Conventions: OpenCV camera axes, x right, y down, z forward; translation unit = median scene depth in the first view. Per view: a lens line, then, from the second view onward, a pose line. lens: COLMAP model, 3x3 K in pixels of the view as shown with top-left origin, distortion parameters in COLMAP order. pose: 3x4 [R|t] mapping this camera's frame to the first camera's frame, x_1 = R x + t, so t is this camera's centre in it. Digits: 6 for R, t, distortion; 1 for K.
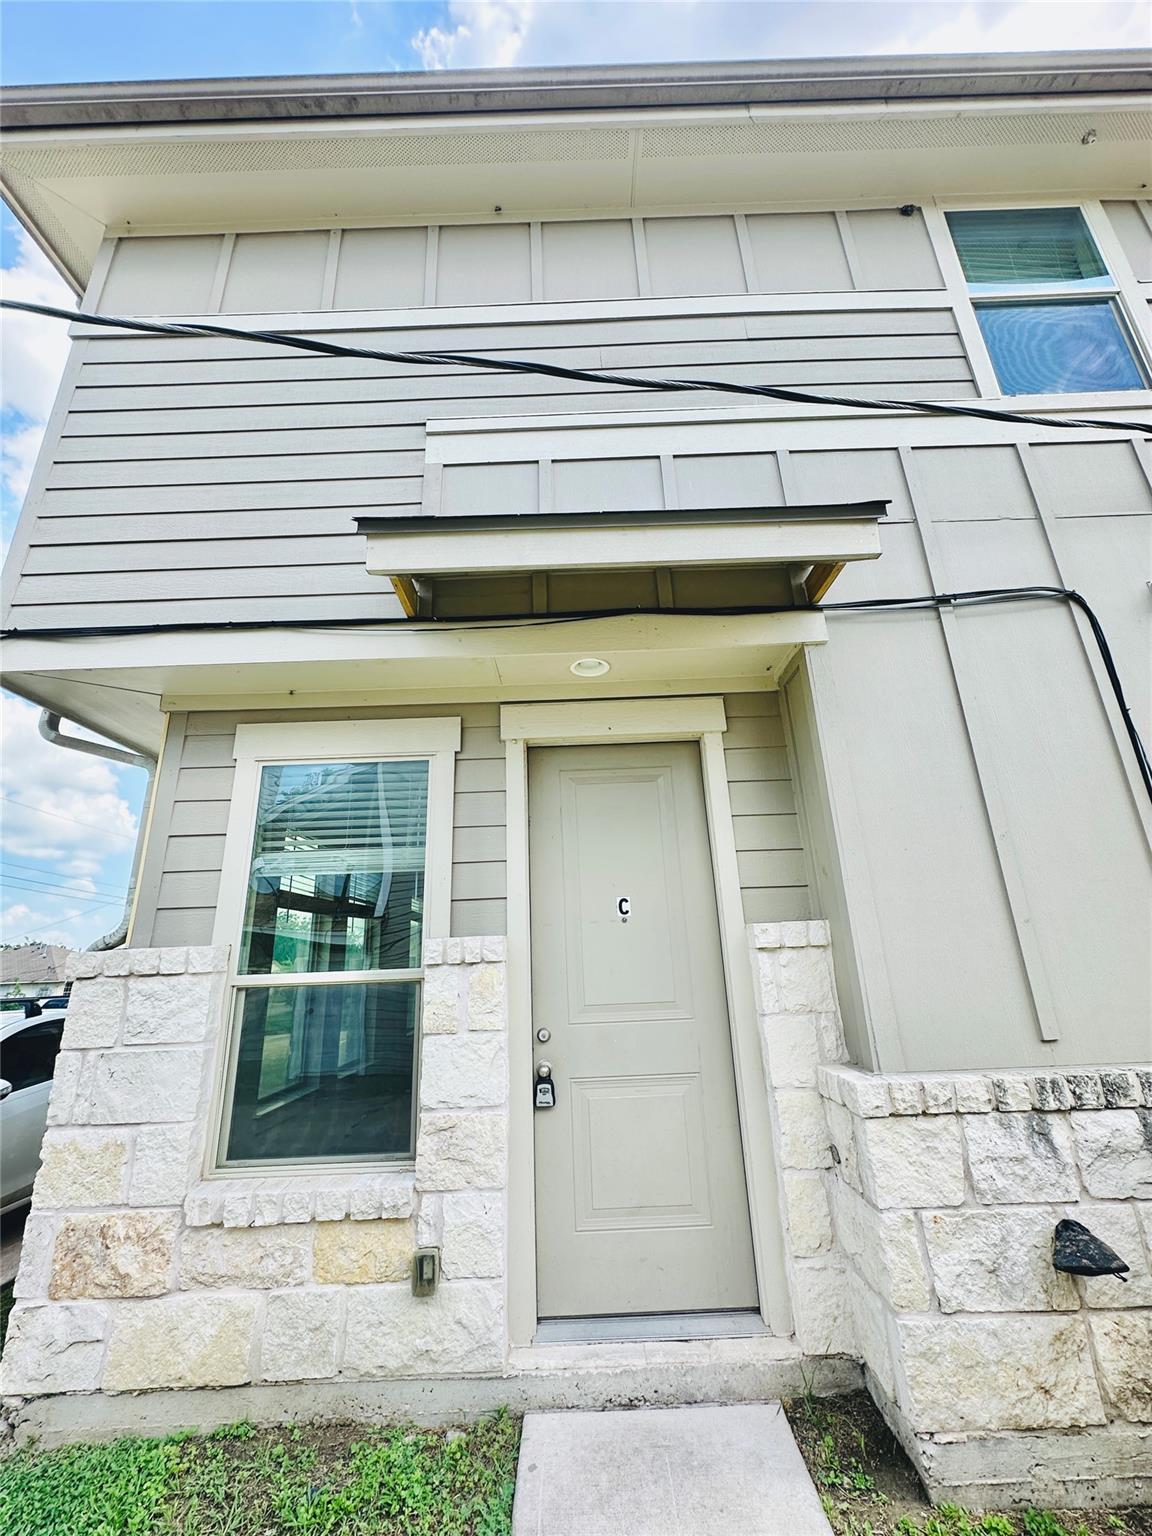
lens RADIAL K [[612.0, 0, 578.5], [0, 612.0, 766.5], [0, 0, 1]] dist [-0.003793, 0.001479]
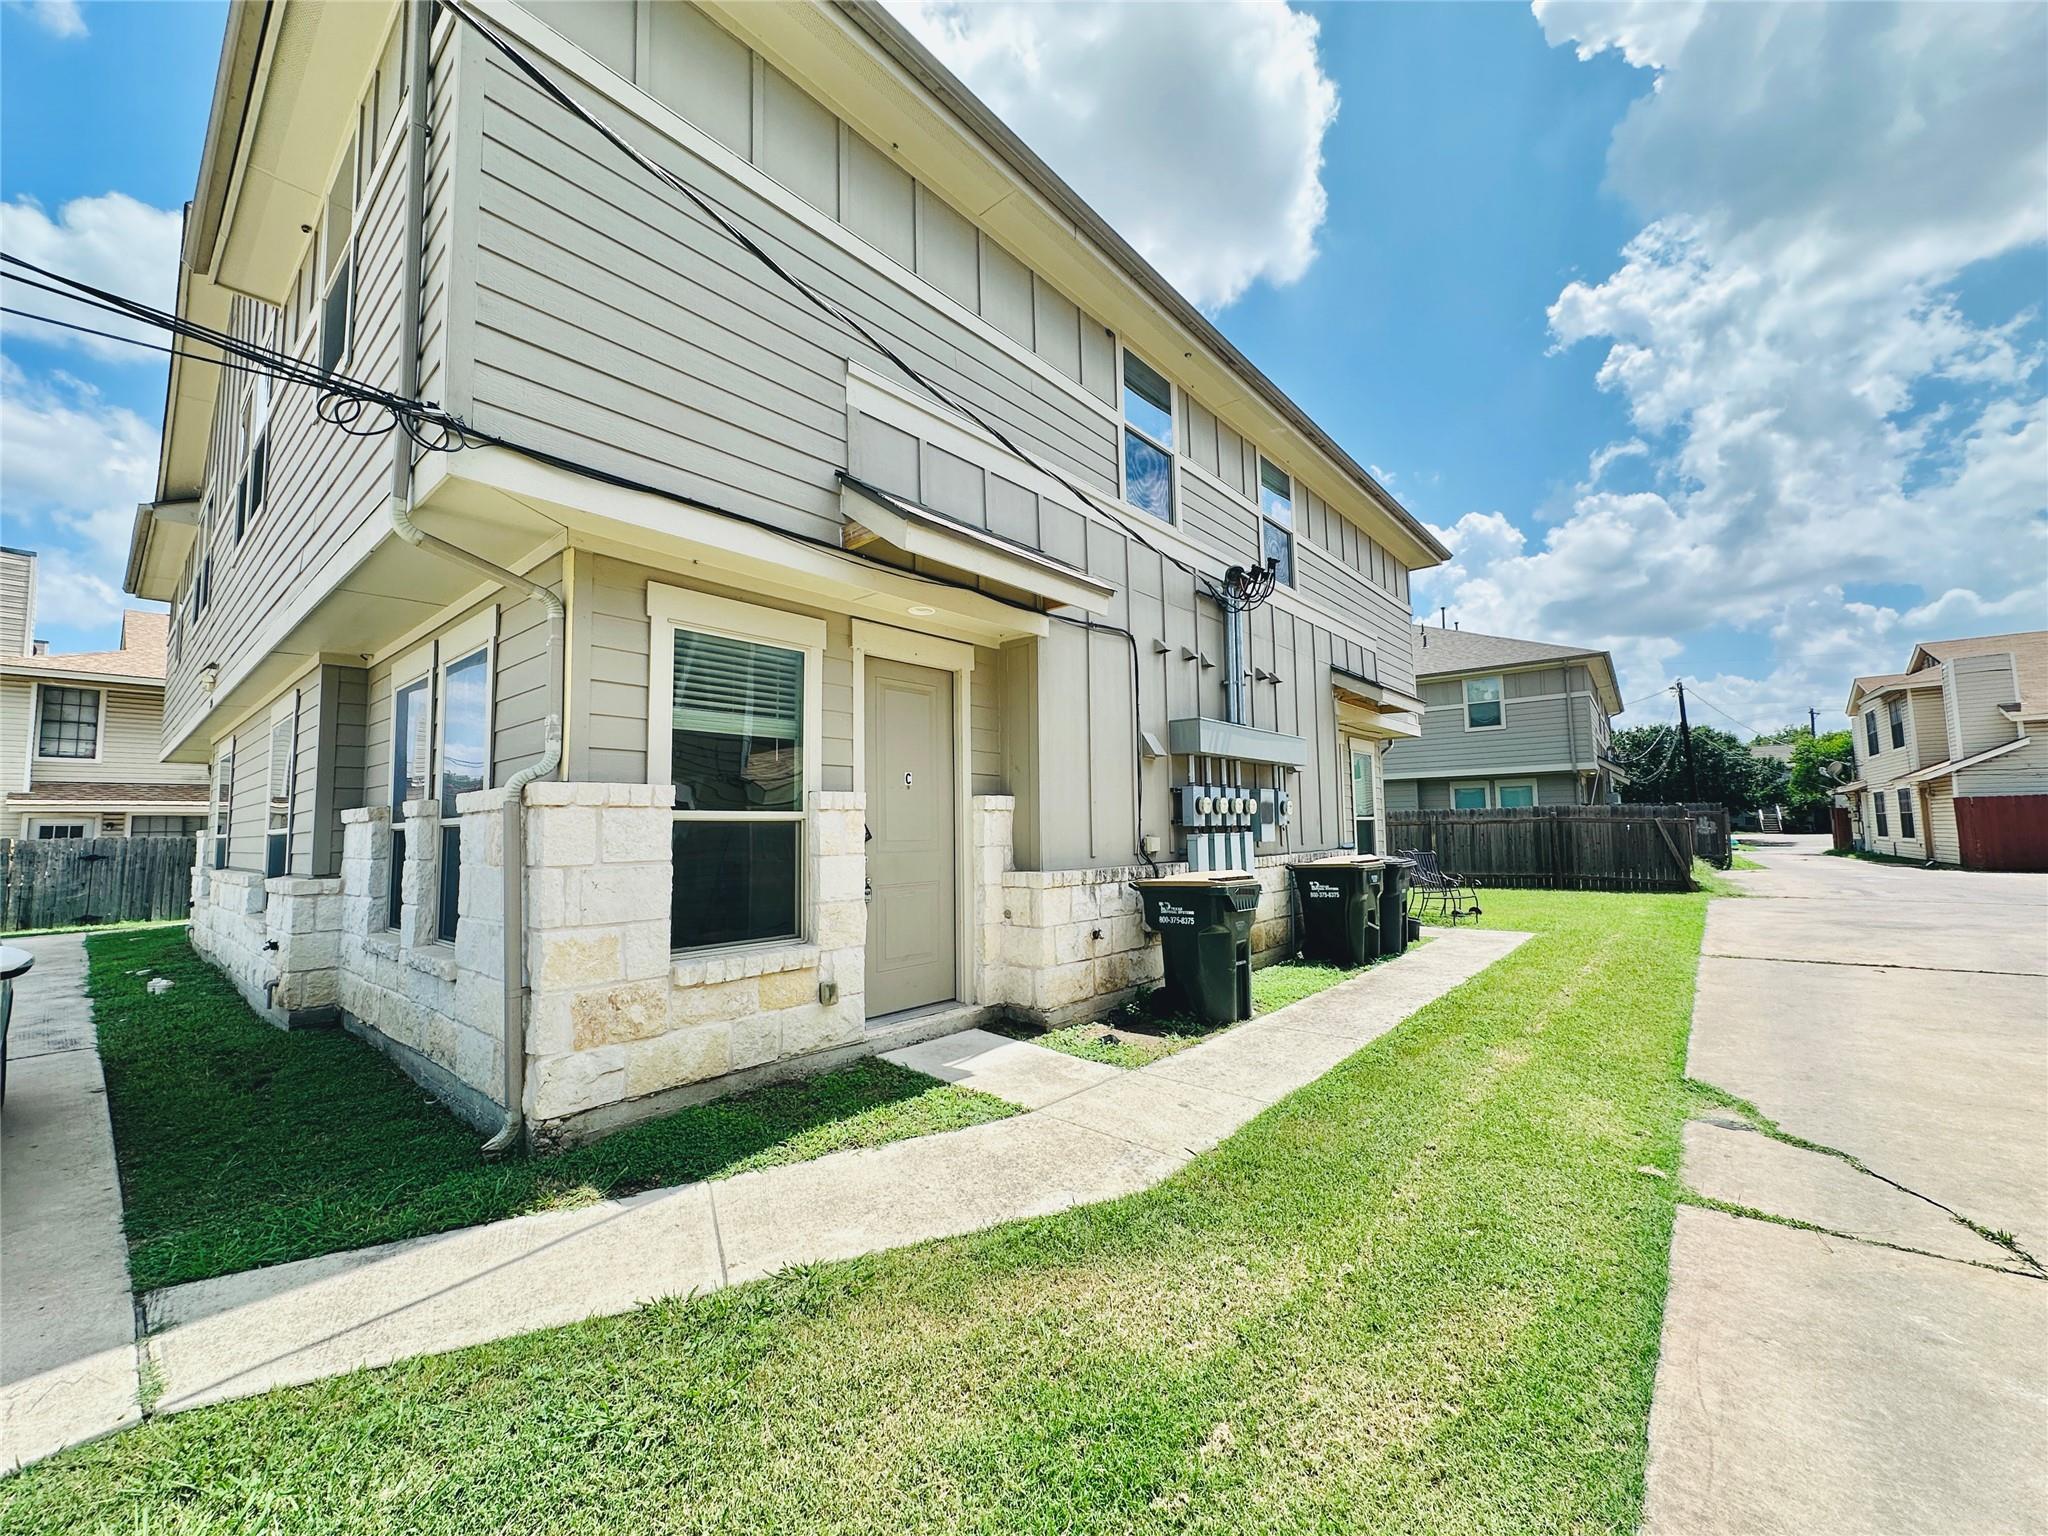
lens RADIAL K [[816.0, 0, 1020.1], [0, 816.0, 766.2], [0, 0, 1]] dist [-0.003793, 0.001479]
pose [[0.651133, 0.088766, 0.753755, -1.434005], [-0.242958, 0.965254, 0.096207, -0.064468], [-0.719025, -0.245774, 0.650075, -0.540928]]
